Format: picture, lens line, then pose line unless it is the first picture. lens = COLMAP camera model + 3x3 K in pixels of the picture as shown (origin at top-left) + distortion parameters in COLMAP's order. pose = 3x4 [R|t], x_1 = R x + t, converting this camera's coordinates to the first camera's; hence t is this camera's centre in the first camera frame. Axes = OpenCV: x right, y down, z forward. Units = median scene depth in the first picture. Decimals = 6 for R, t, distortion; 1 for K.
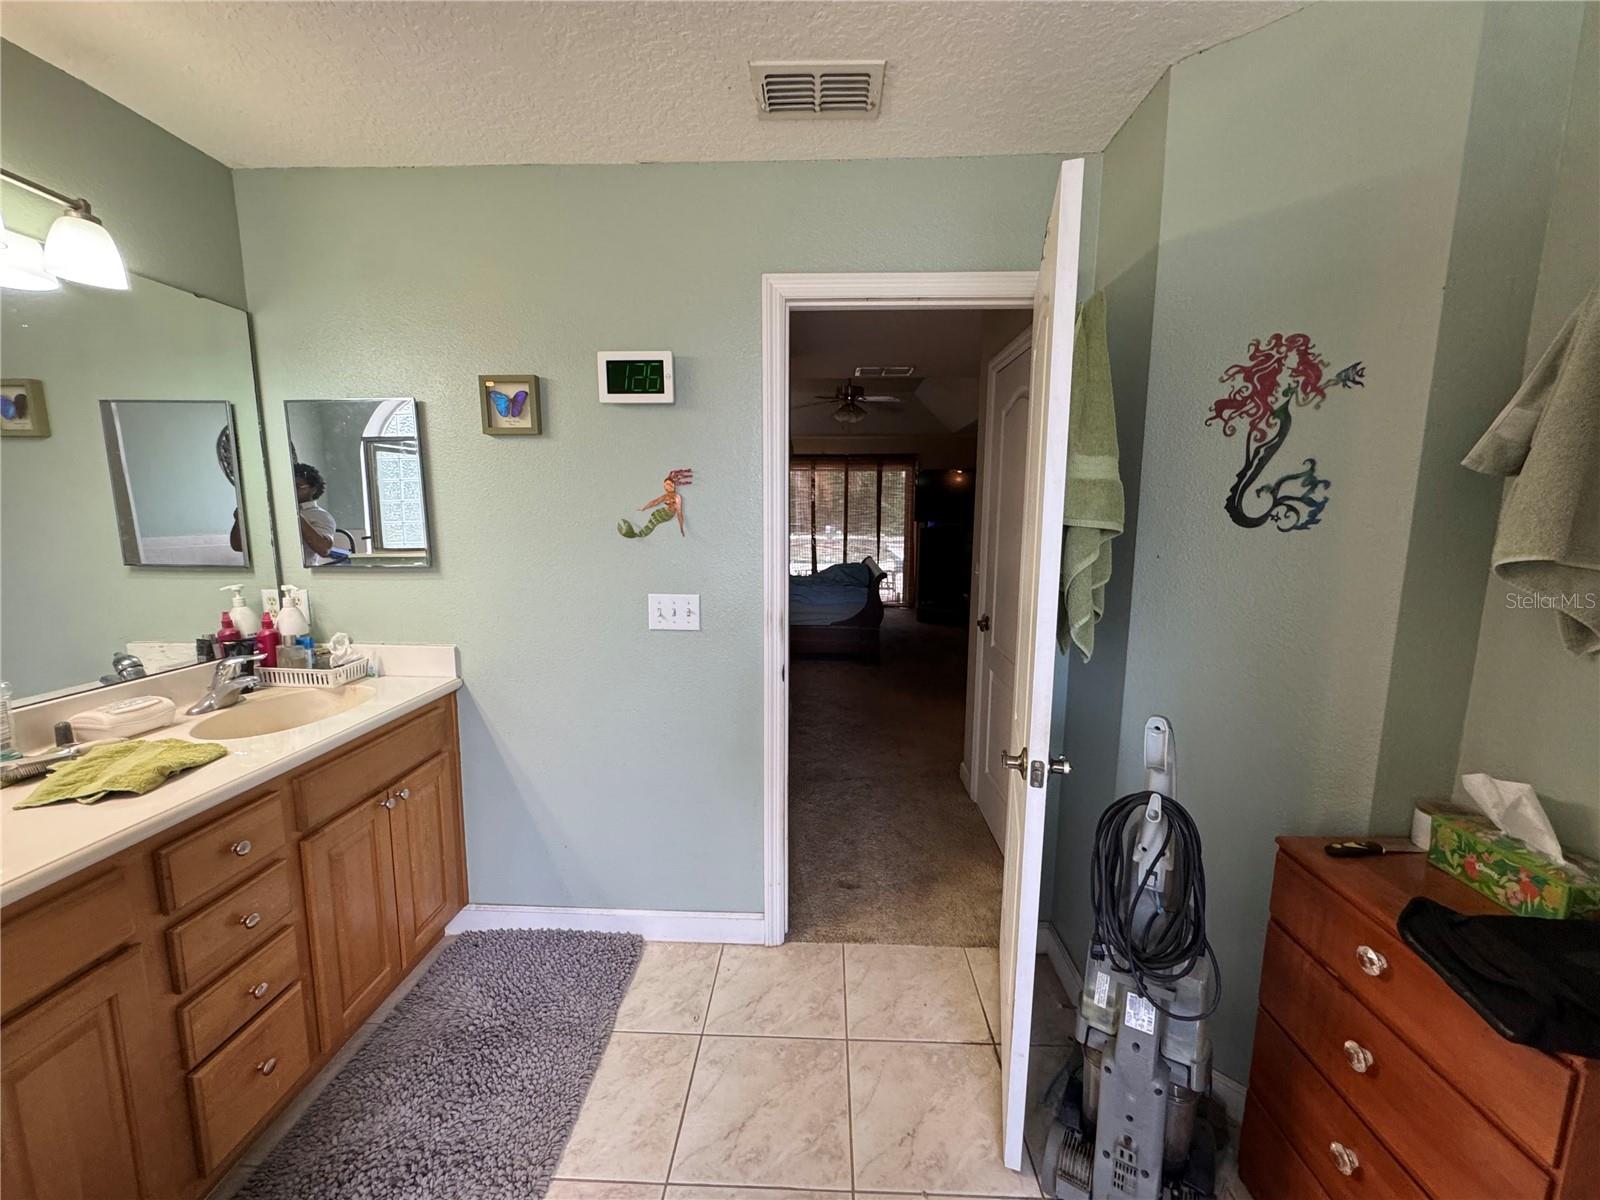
lens RADIAL K [[640.4, 0, 801.2], [0, 640.4, 594.9], [0, 0, 1]] dist [-0.006900, 0.001501]
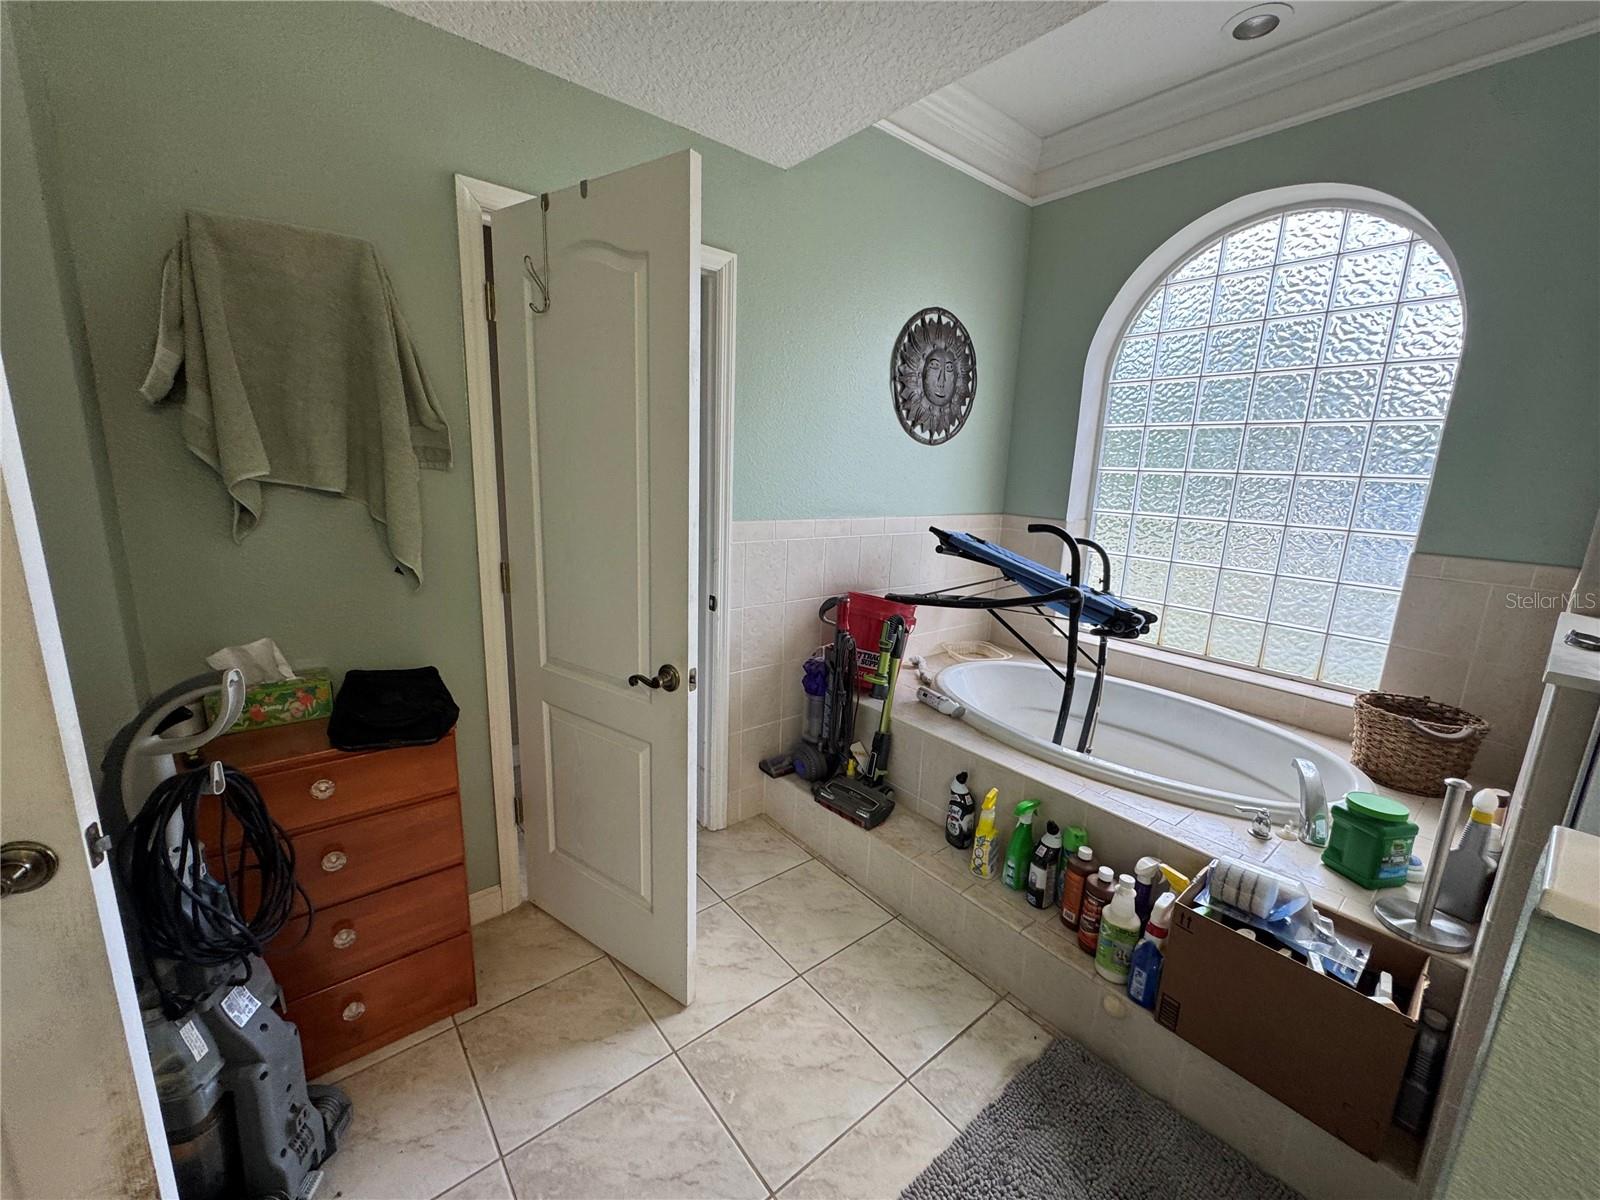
lens RADIAL K [[640.4, 0, 799.5], [0, 640.4, 599.6], [0, 0, 1]] dist [-0.006900, 0.001501]
pose [[-0.653303, -0.186523, 0.733760, -0.621031], [0.064772, 0.951853, 0.299632, -0.122322], [-0.754320, 0.243278, -0.609768, 0.944872]]
